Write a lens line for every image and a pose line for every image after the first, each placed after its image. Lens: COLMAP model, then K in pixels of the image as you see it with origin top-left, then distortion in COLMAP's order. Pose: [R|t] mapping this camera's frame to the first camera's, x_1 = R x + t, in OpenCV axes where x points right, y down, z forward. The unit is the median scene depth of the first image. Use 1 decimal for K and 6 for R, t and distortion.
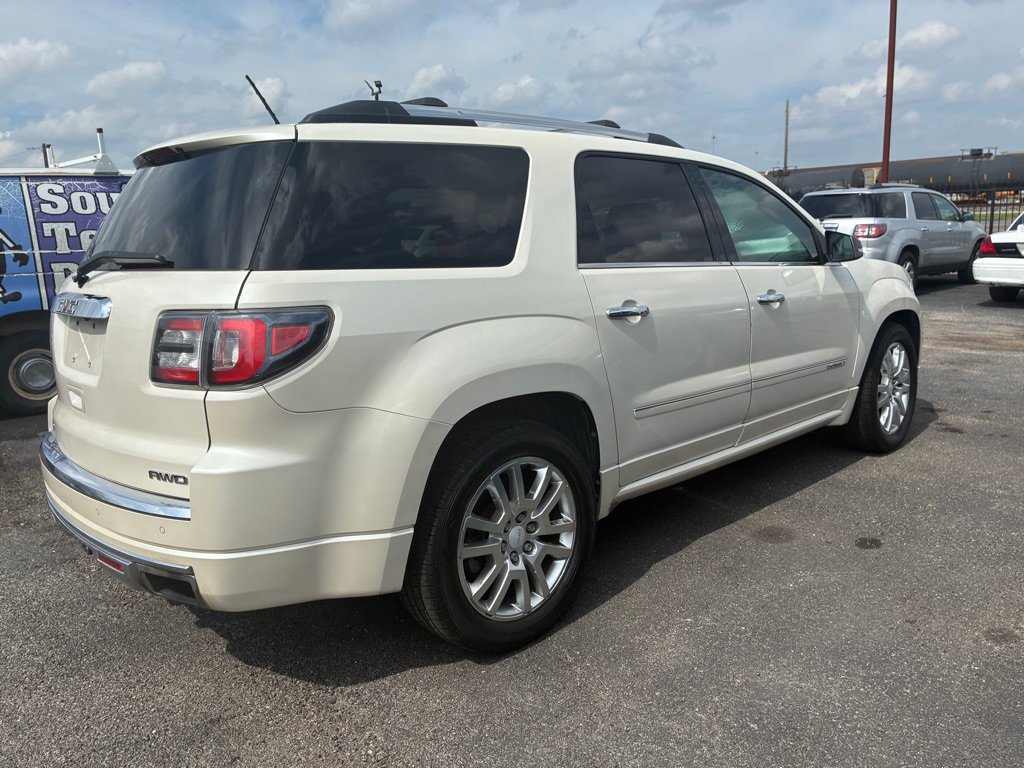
lens RADIAL K [[791.6, 0, 520.5], [0, 791.6, 390.6], [0, 0, 1]] dist [0.062893, -0.099368]
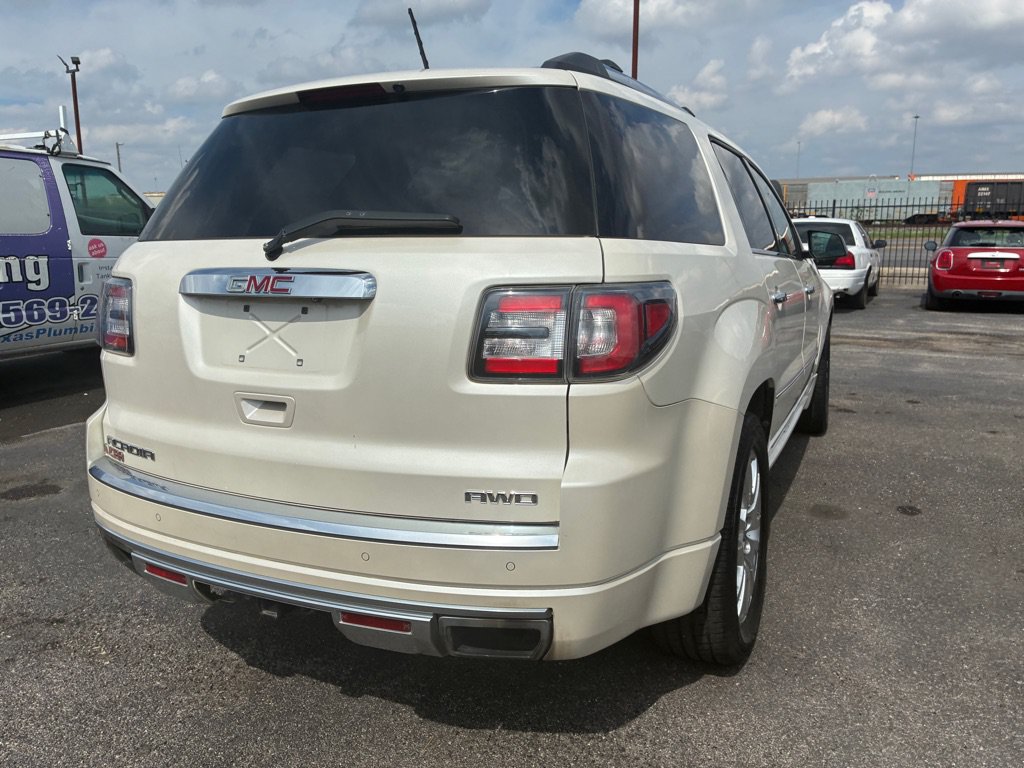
lens RADIAL K [[786.5, 0, 512.0], [0, 786.5, 384.0], [0, 0, 1]] dist [0.067396, -0.104248]
pose [[0.926437, -0.037698, 0.374558, -0.487236], [0.045612, 0.998884, -0.012285, 0.004462], [-0.373677, 0.028466, 0.927122, 0.186879]]
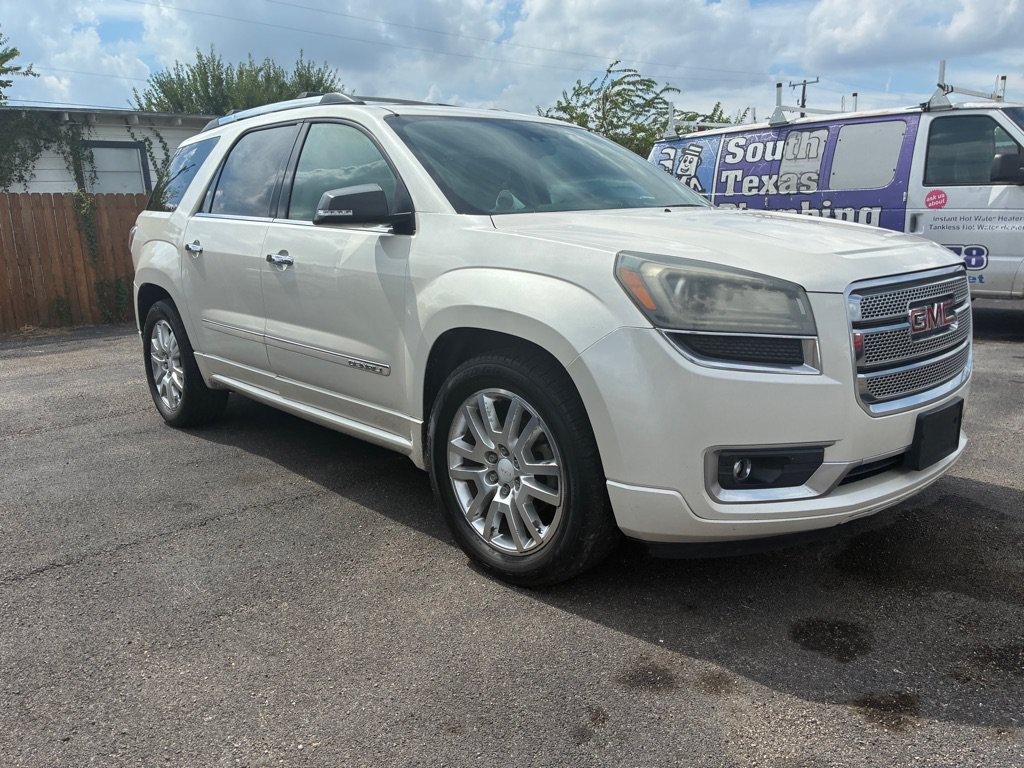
lens RADIAL K [[791.6, 0, 520.5], [0, 791.6, 390.6], [0, 0, 1]] dist [0.062893, -0.099368]
pose [[-0.021510, 0.251072, -0.967729, 1.477808], [-0.165119, 0.953769, 0.251120, -0.294422], [0.986039, 0.165192, 0.020941, 1.479998]]
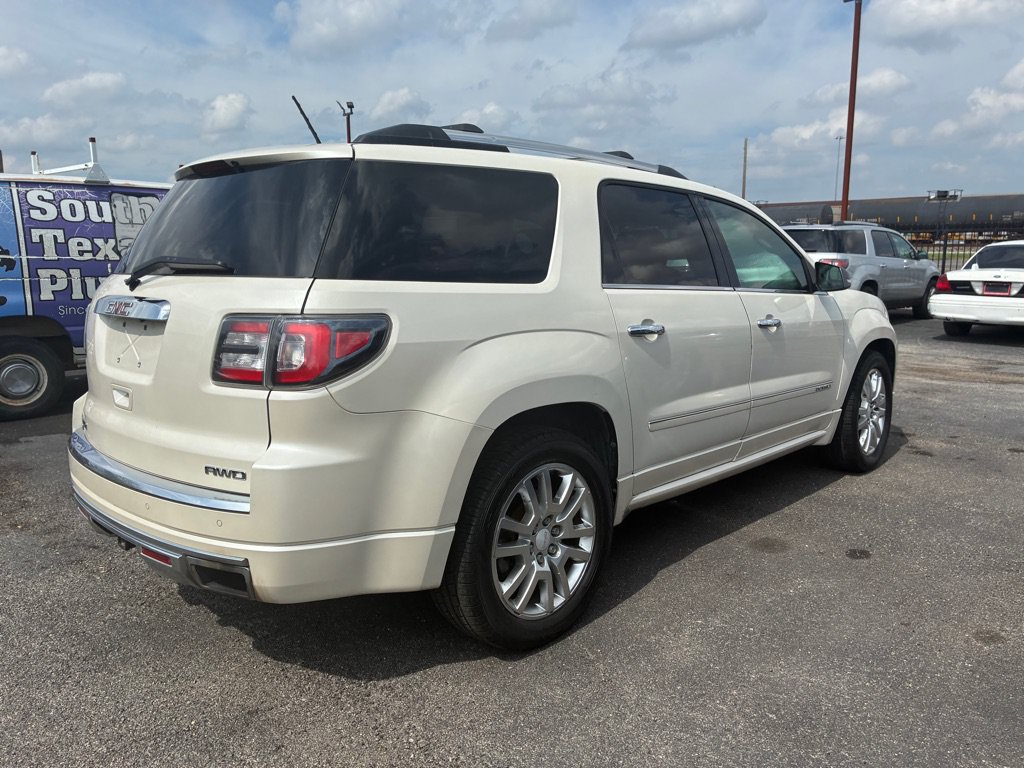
lens RADIAL K [[790.1, 0, 517.4], [0, 790.1, 387.1], [0, 0, 1]] dist [0.055900, -0.090763]
pose [[0.998248, 0.025836, 0.053237, -0.079948], [-0.024046, 0.999133, -0.033988, 0.015340], [-0.054069, 0.032648, 0.998003, -0.043097]]
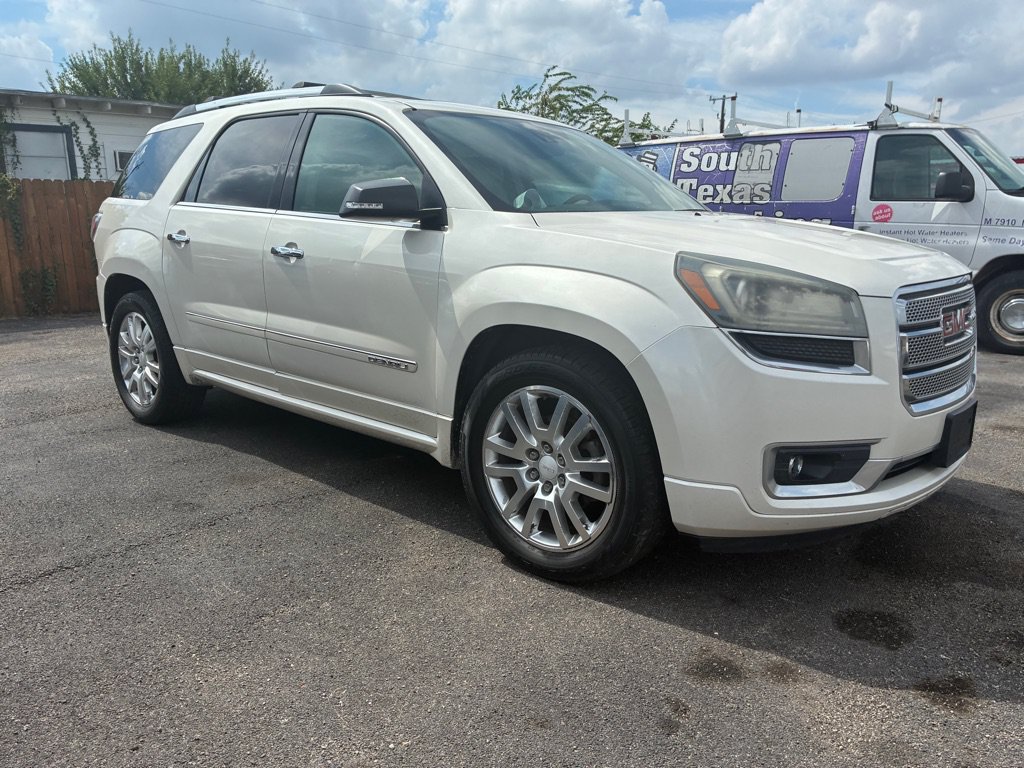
lens RADIAL K [[791.6, 0, 520.5], [0, 791.6, 390.6], [0, 0, 1]] dist [0.062893, -0.099368]
pose [[0.072692, 0.248527, -0.965893, 1.478572], [-0.199118, 0.952575, 0.230115, -0.267940], [0.977276, 0.175600, 0.118731, 1.359931]]
